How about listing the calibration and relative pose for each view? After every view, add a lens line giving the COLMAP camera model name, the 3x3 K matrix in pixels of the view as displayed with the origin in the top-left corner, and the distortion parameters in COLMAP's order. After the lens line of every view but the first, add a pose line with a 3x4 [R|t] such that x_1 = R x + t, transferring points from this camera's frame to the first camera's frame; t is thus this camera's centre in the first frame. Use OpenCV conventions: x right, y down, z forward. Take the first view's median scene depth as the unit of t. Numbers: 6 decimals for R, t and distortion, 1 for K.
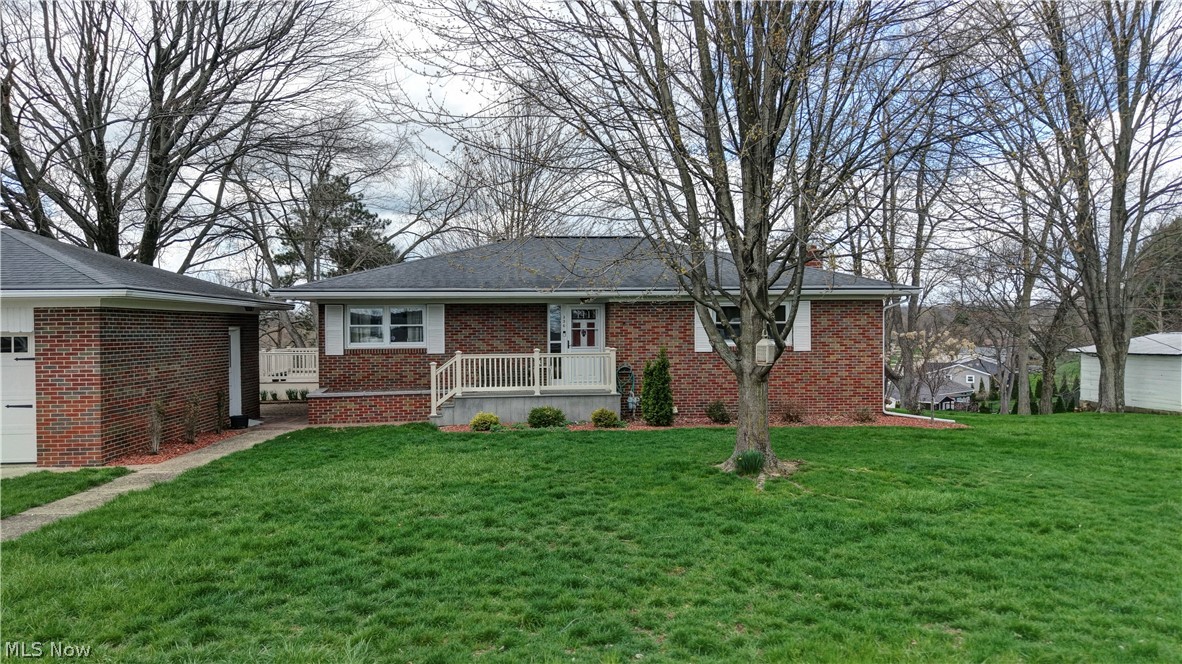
lens RADIAL K [[785.0, 0, 587.4], [0, 785.0, 336.7], [0, 0, 1]] dist [0.086277, -0.102607]
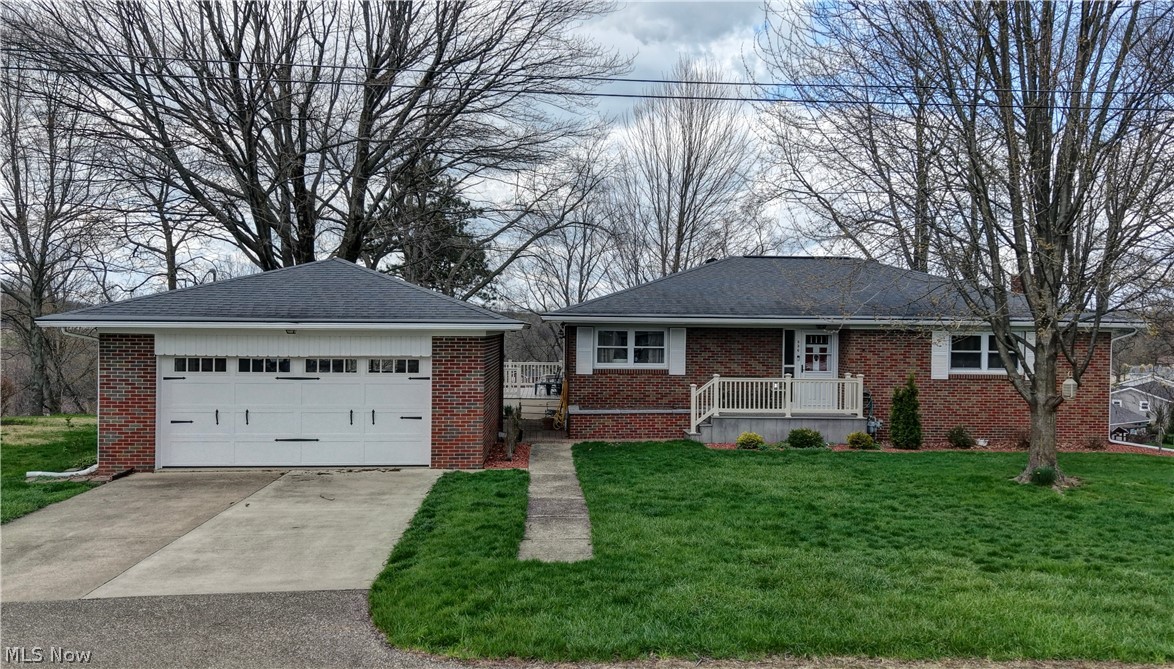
lens RADIAL K [[1013.0, 0, 623.6], [0, 1013.0, 334.0], [0, 0, 1]] dist [0.219040, -0.743574]
pose [[0.999659, 0.019760, -0.017093, -0.245459], [-0.019868, 0.999784, -0.006151, -0.023555], [0.016968, 0.006488, 0.999835, -0.357717]]
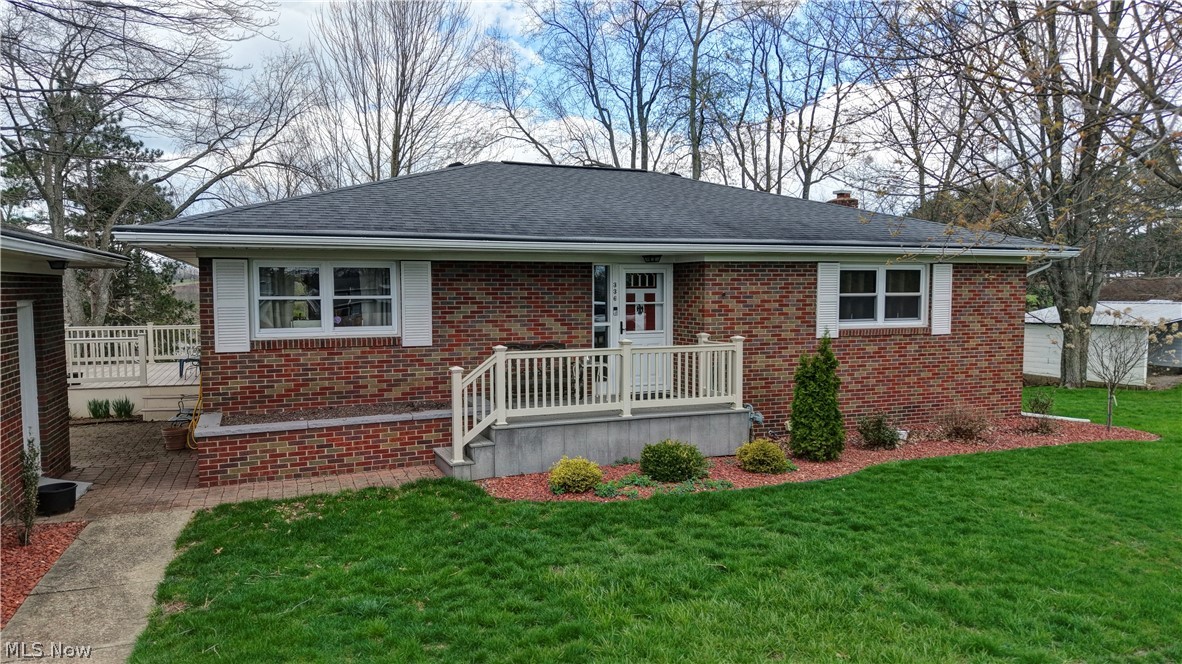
lens RADIAL K [[785.0, 0, 587.4], [0, 785.0, 336.7], [0, 0, 1]] dist [0.086277, -0.102607]
pose [[0.958754, -0.012168, 0.283975, -0.241130], [-0.001512, 0.998851, 0.047905, -0.013782], [-0.284232, -0.046358, 0.957634, 0.407402]]
